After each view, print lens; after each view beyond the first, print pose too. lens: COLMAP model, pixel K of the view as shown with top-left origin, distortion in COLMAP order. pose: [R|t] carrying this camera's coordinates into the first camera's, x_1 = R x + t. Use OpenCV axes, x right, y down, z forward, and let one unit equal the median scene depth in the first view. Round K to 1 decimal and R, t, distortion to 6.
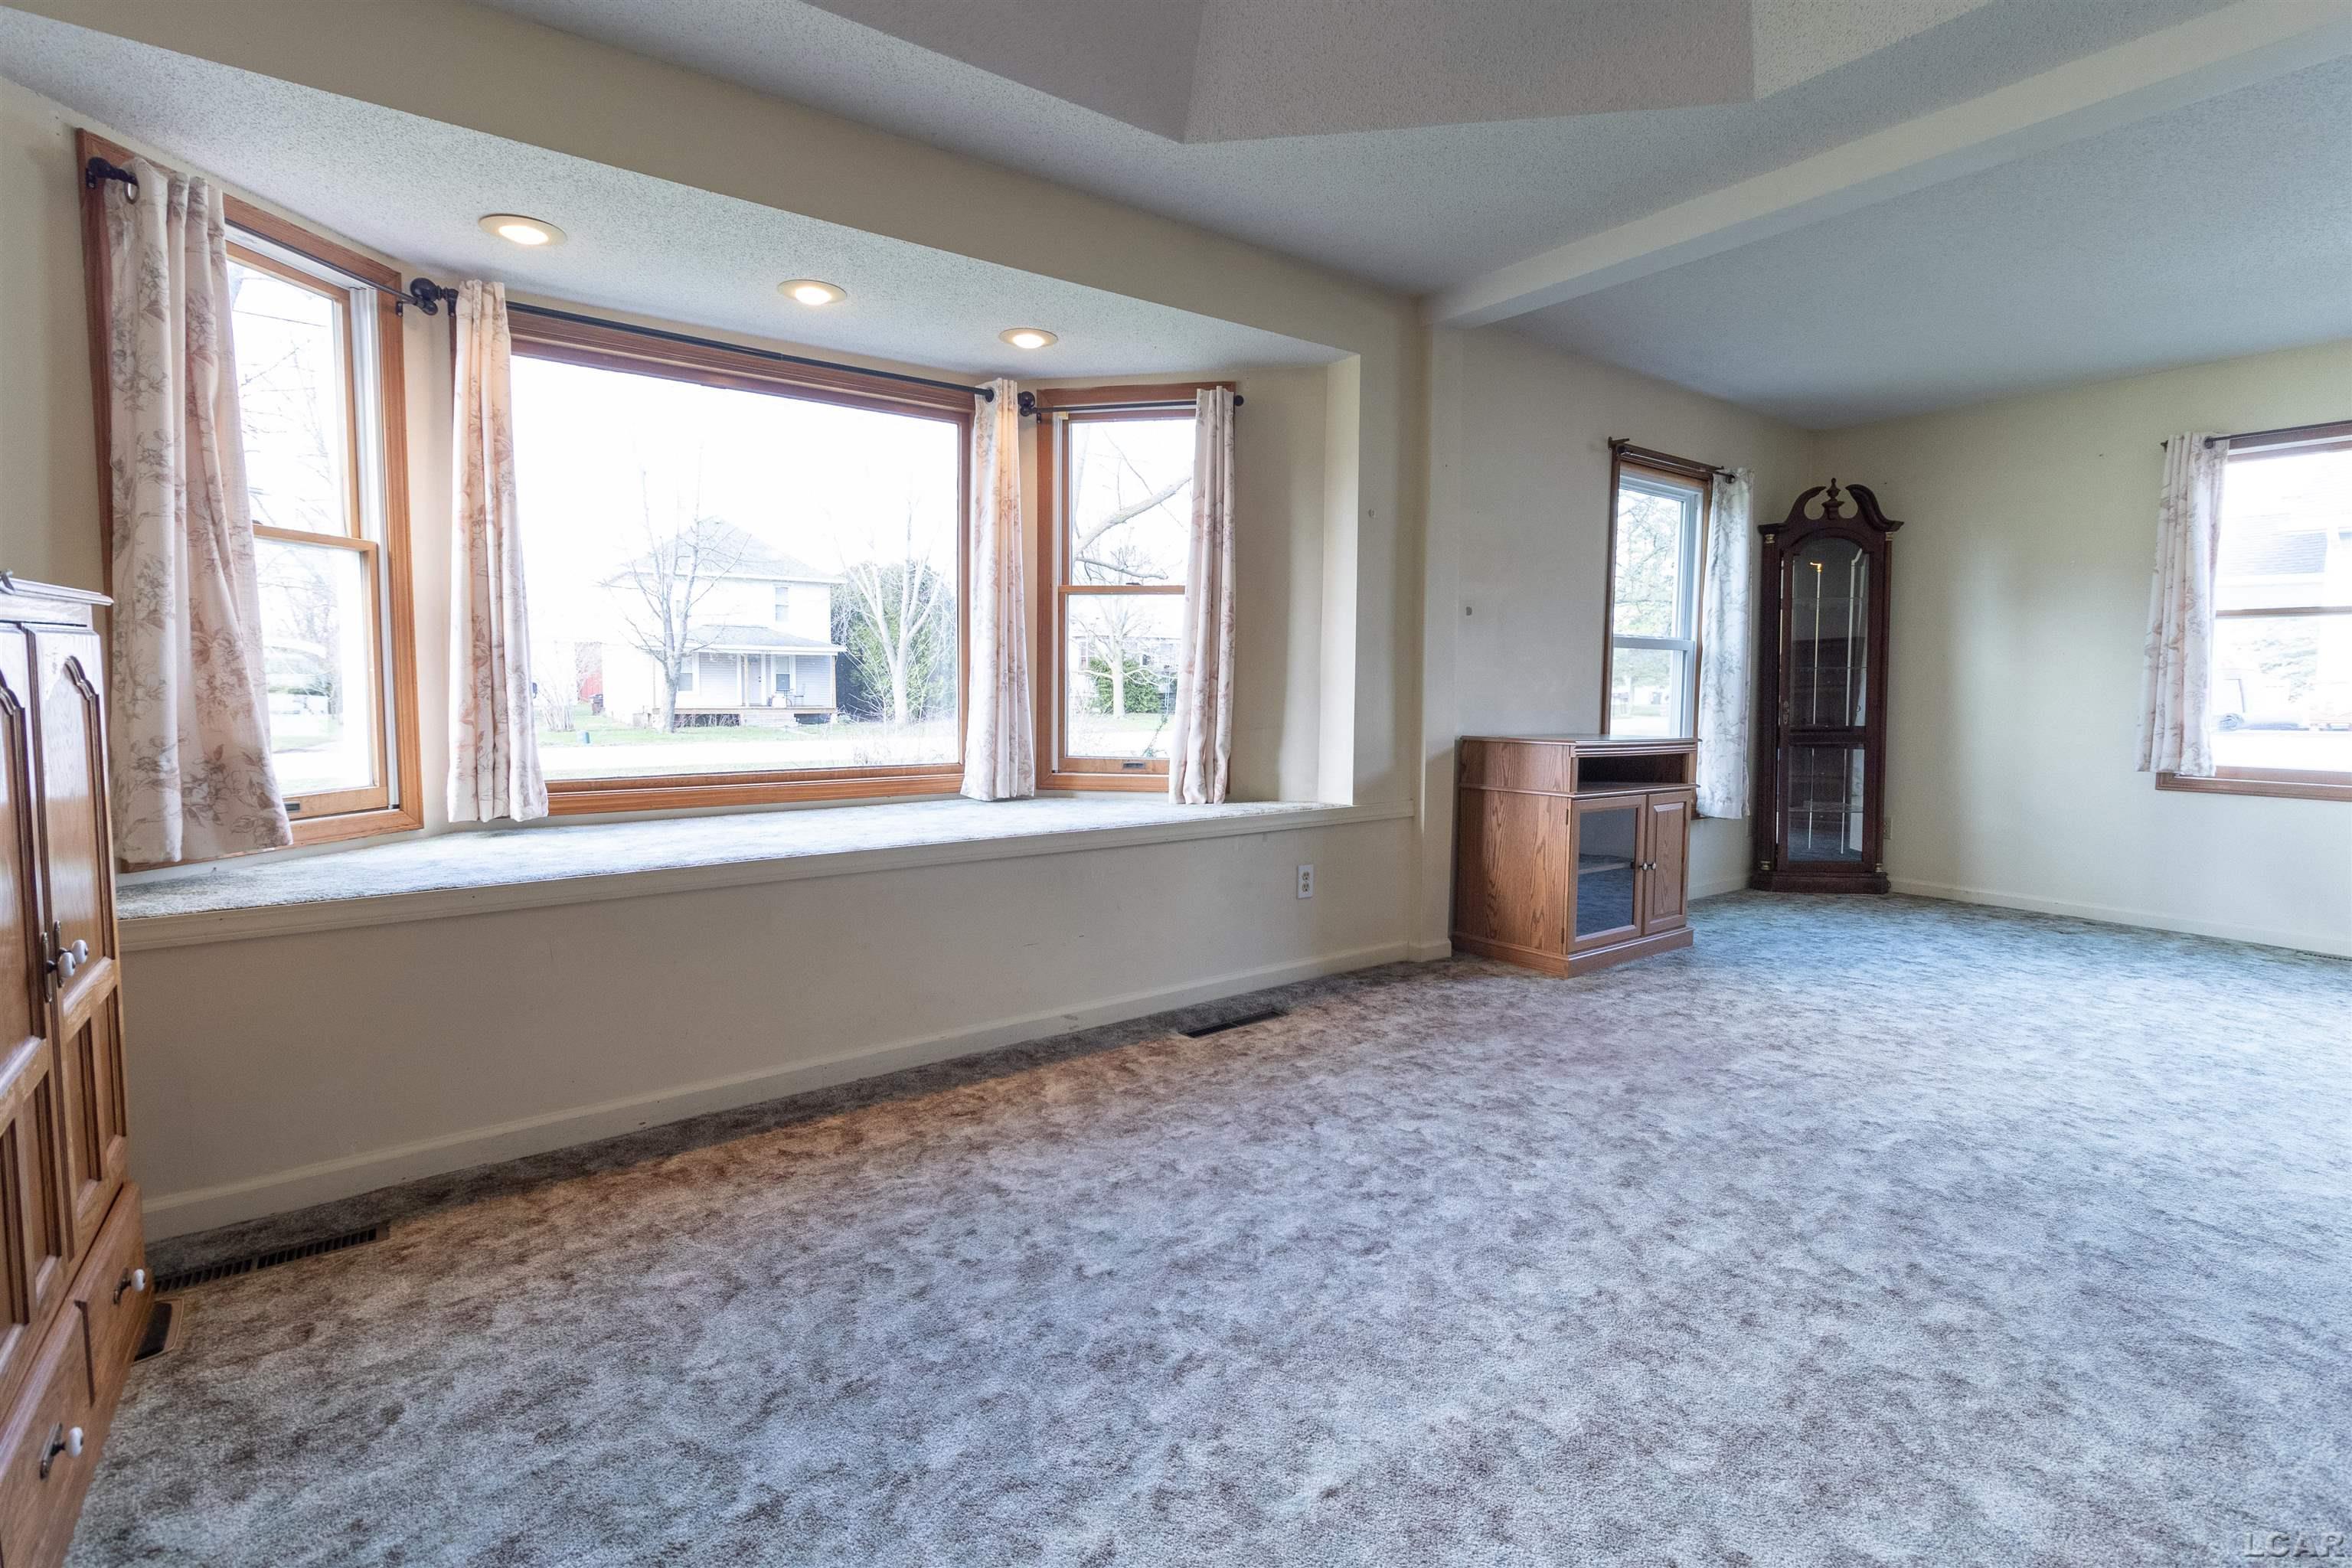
lens RADIAL K [[1092.8, 0, 1176.2], [0, 1092.8, 765.1], [0, 0, 1]] dist [-0.000864, 0.000476]
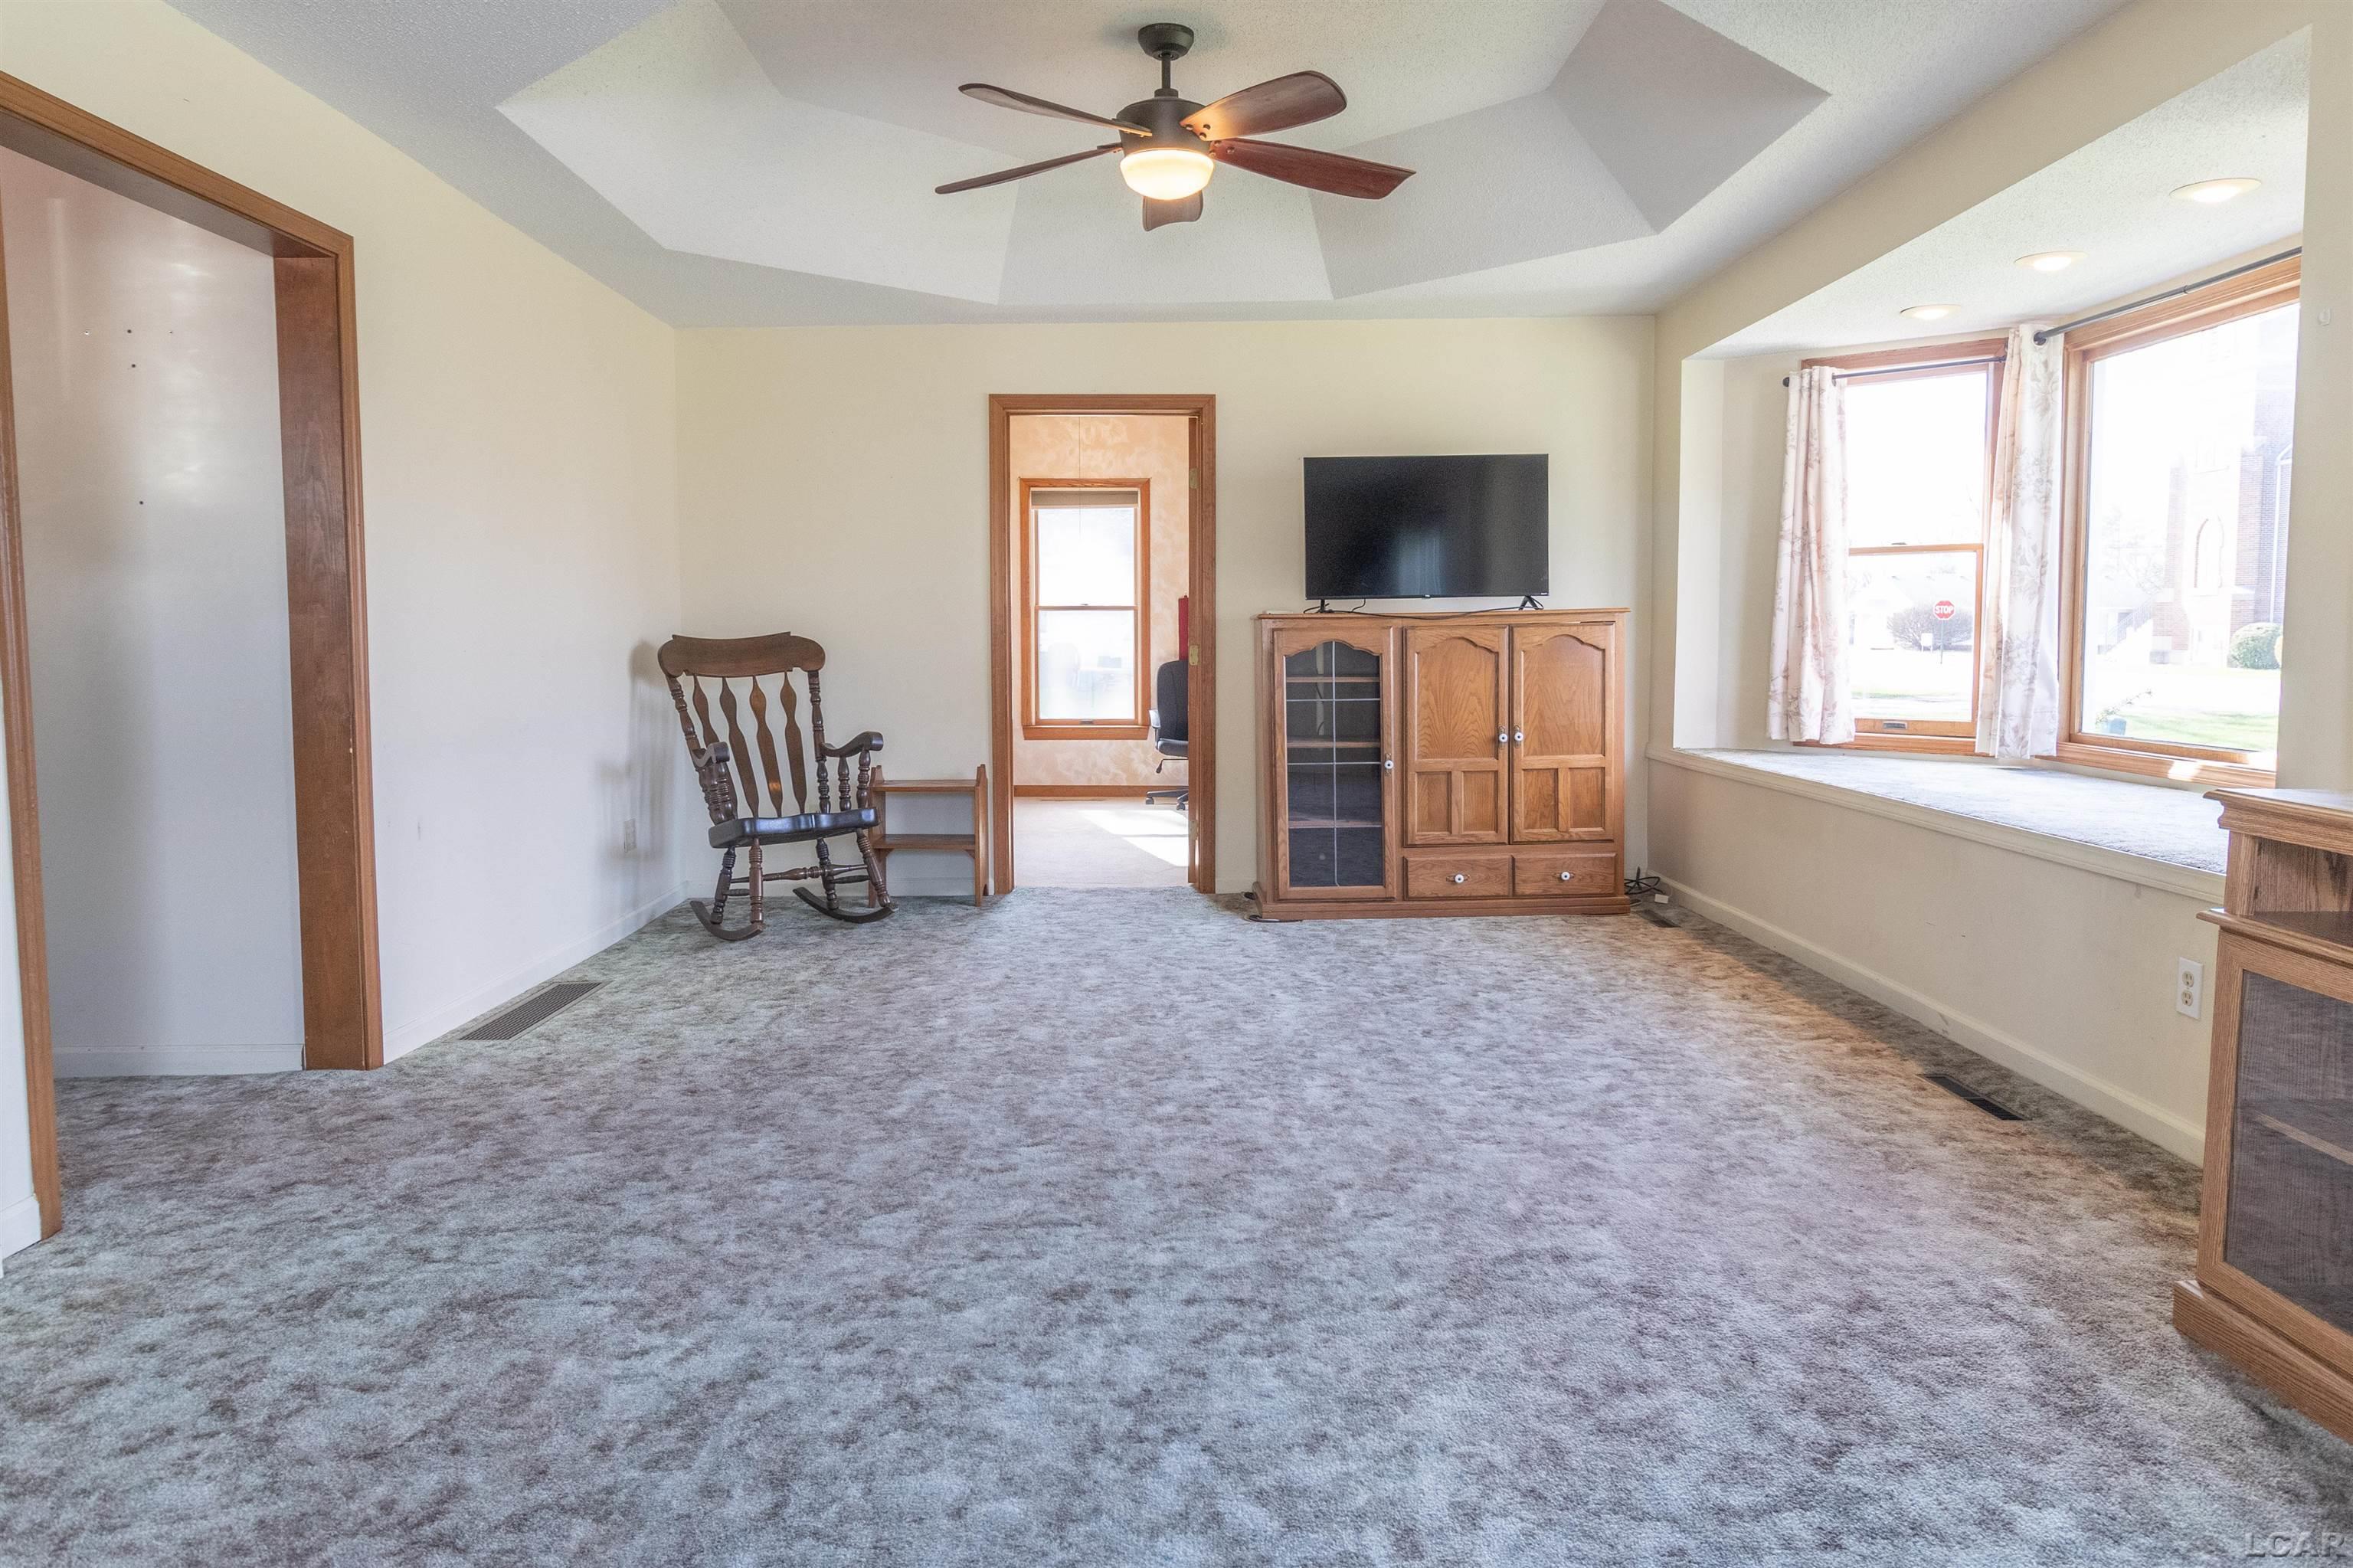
lens RADIAL K [[1868.3, 0, 1176.5], [0, 1868.3, 784.0], [0, 0, 1]] dist [0.000061, 0.000391]
pose [[-0.606150, 0.059931, -0.793089, 1.597736], [-0.062087, 0.990549, 0.122305, -0.117572], [0.792923, 0.123376, -0.596700, 1.488774]]
